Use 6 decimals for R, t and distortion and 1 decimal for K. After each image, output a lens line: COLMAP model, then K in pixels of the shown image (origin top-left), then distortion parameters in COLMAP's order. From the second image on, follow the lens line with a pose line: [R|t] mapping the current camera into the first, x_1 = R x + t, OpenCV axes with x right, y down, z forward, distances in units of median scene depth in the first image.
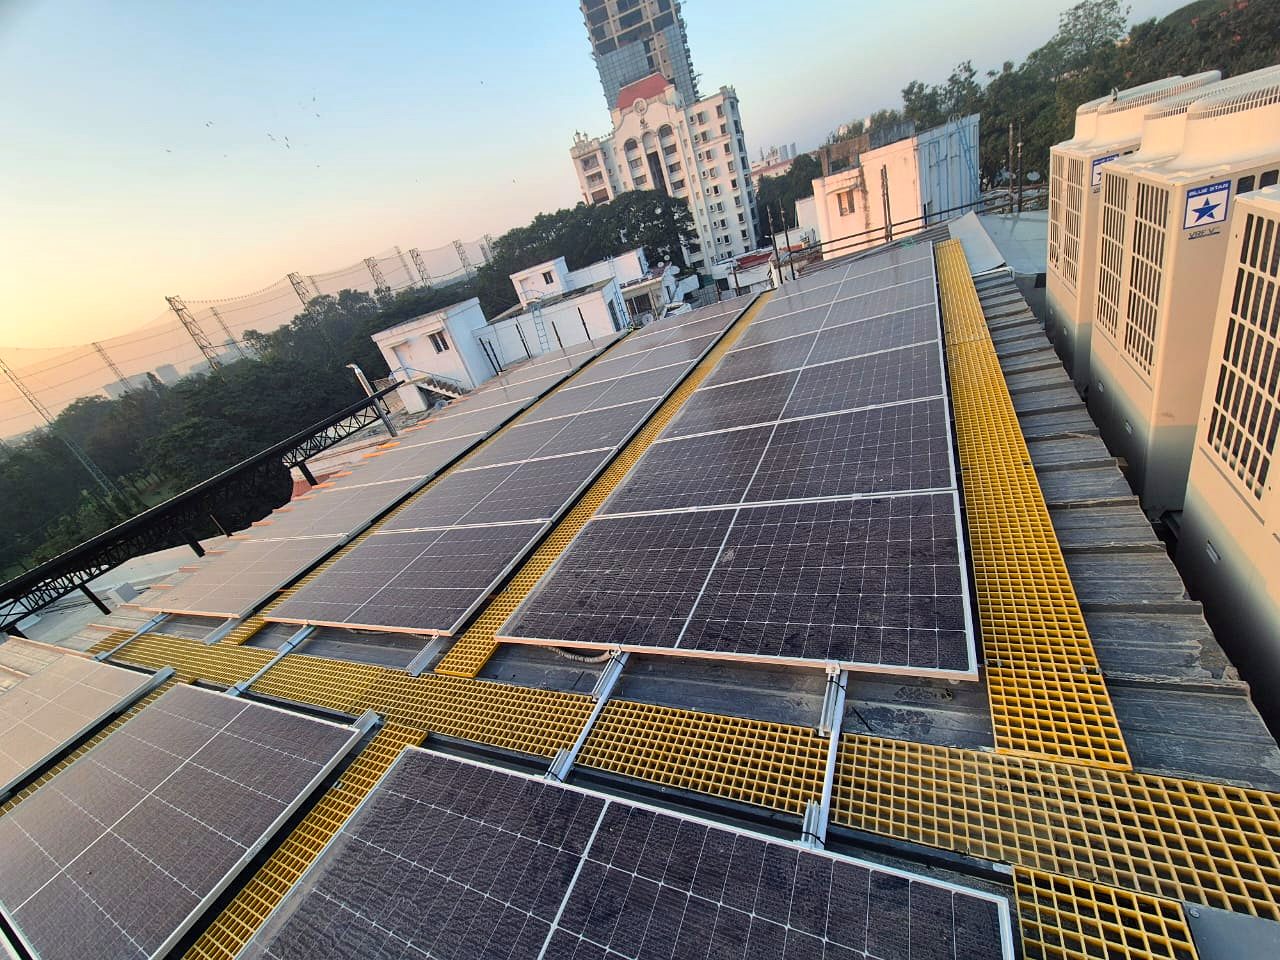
lens RADIAL K [[527.7, 0, 640.0], [0, 527.7, 480.0], [0, 0, 1]] dist [-0.000377, -0.000199]
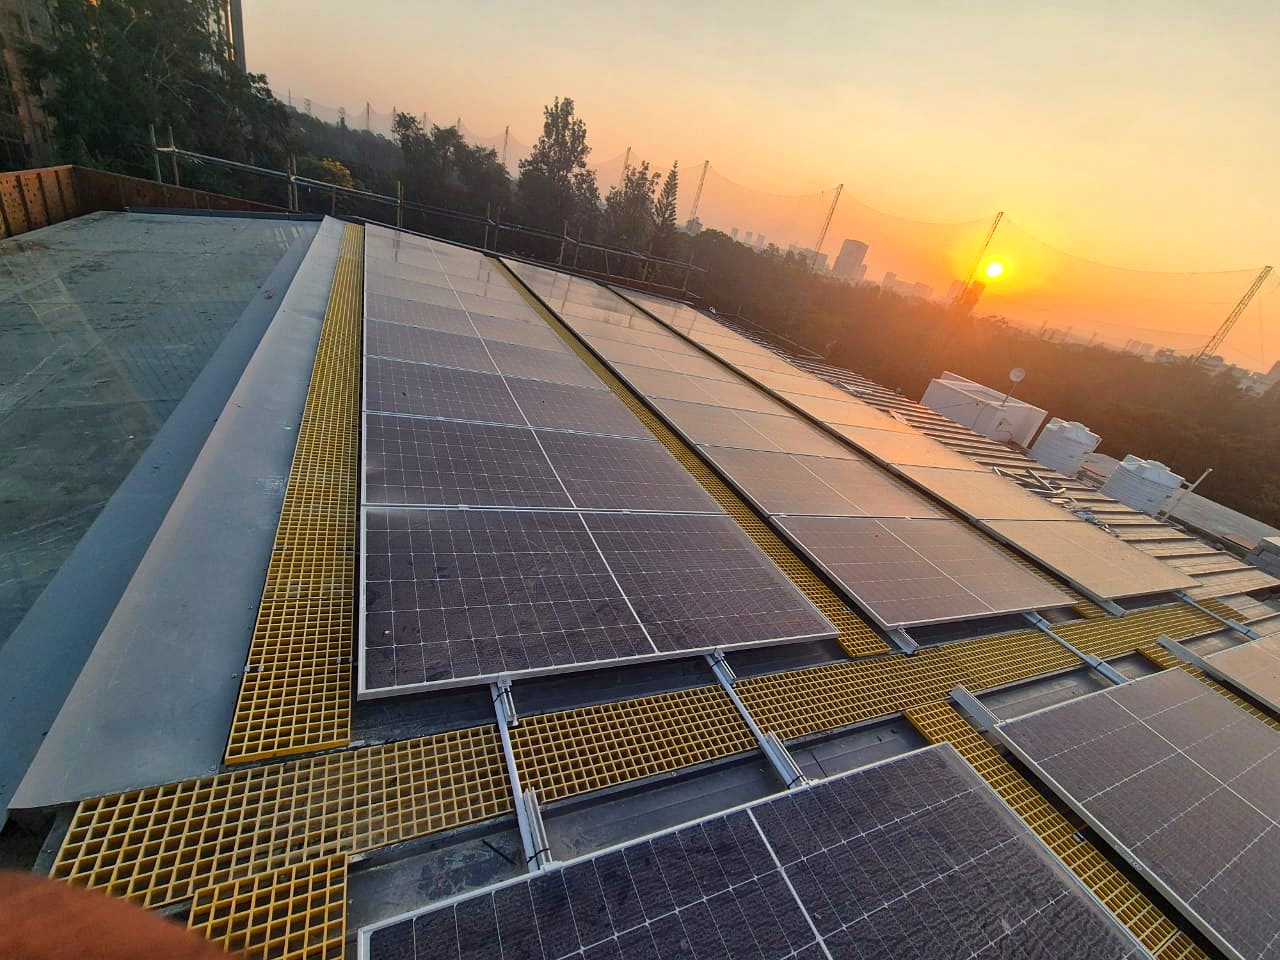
lens RADIAL K [[527.7, 0, 640.0], [0, 527.7, 480.0], [0, 0, 1]] dist [-0.000377, -0.000199]
pose [[-0.685355, 0.448149, -0.573978, 0.485612], [-0.358896, 0.477958, 0.801716, -0.556333], [0.633626, 0.755459, -0.166732, 0.844412]]
